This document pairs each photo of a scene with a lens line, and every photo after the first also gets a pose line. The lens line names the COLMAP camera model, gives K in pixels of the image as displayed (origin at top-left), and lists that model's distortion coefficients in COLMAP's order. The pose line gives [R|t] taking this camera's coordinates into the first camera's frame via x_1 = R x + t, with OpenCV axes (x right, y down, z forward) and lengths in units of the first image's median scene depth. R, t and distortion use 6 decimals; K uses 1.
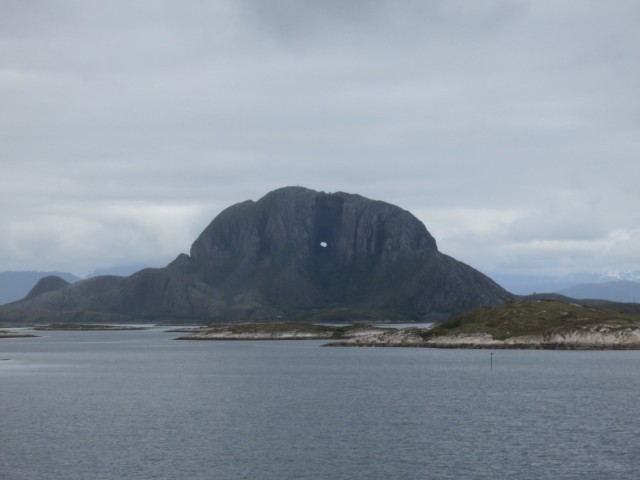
lens RADIAL K [[1861.1, 0, 317.6], [0, 1861.1, 241.0], [0, 0, 1]] dist [0.003416, 0.000000]
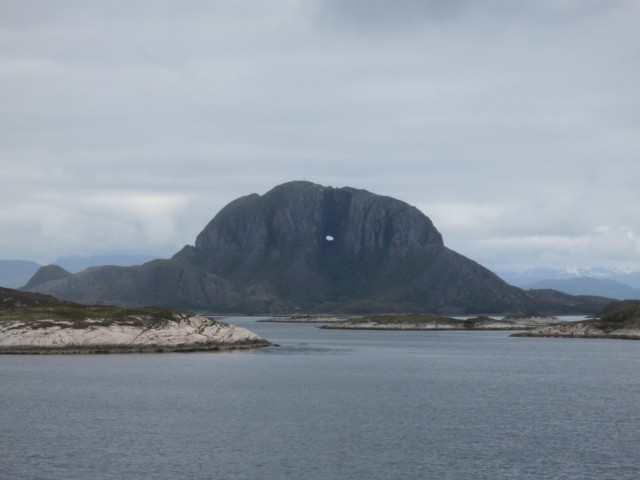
lens RADIAL K [[1861.1, 0, 319.7], [0, 1861.1, 238.9], [0, 0, 1]] dist [0.003416, 0.000000]
pose [[0.999576, 0.015073, 0.024895, -0.029058], [-0.015147, 0.999881, 0.002781, -0.000573], [-0.024850, -0.003156, 0.999686, -0.021053]]
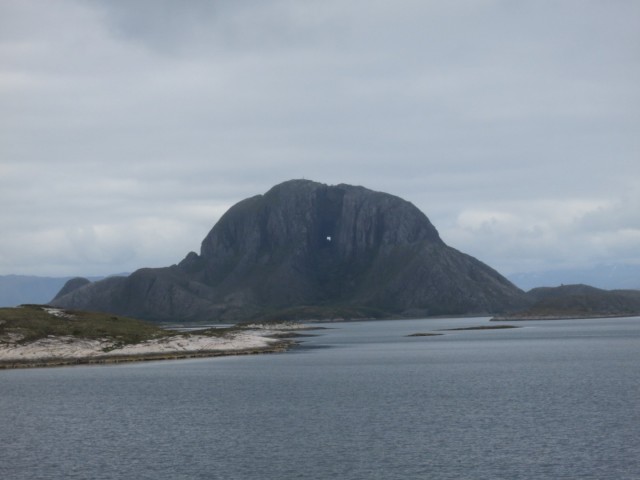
lens RADIAL K [[1861.1, 0, 316.9], [0, 1861.1, 242.5], [0, 0, 1]] dist [0.003416, 0.000000]
pose [[0.996931, -0.024240, -0.074434, 0.072124], [0.024484, 0.999697, 0.002365, 0.001233], [0.074354, -0.004180, 0.997223, 0.044447]]
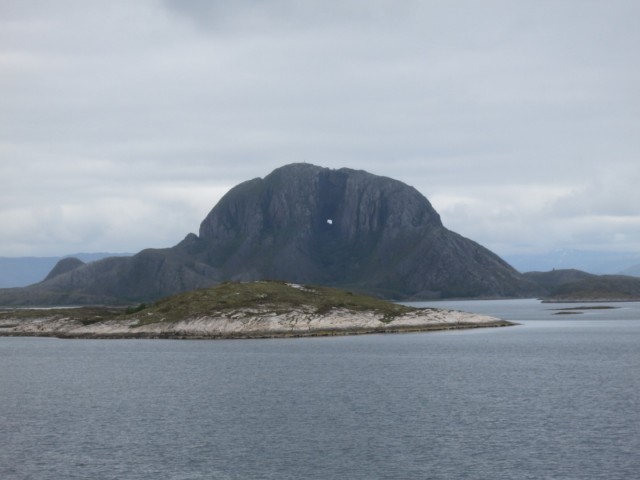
lens RADIAL K [[1861.1, 0, 321.4], [0, 1861.1, 238.4], [0, 0, 1]] dist [0.003416, 0.000000]
pose [[0.998967, -0.012745, -0.043620, 0.043514], [0.013188, 0.999864, 0.009862, 0.000734], [0.043489, -0.010427, 0.998999, 0.025955]]
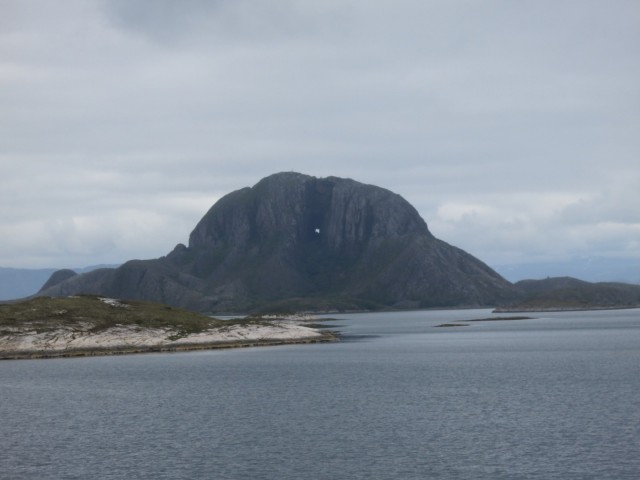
lens RADIAL K [[1861.1, 0, 317.6], [0, 1861.1, 239.5], [0, 0, 1]] dist [0.003416, 0.000000]
pose [[0.997927, -0.021923, -0.060501, 0.064784], [0.022275, 0.999739, 0.005161, 0.001092], [0.060372, -0.006498, 0.998155, 0.039341]]
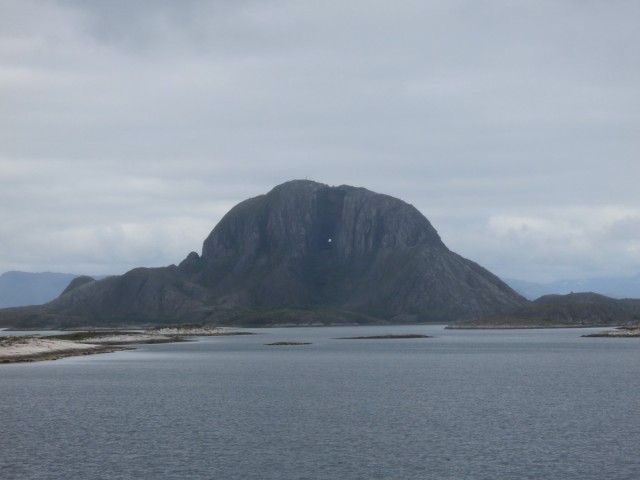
lens RADIAL K [[1861.1, 0, 321.1], [0, 1861.1, 241.1], [0, 0, 1]] dist [0.003416, 0.000000]
pose [[0.995245, -0.006434, -0.097196, 0.094748], [0.006412, 0.999979, -0.000529, 0.002210], [0.097197, -0.000097, 0.995265, 0.069373]]
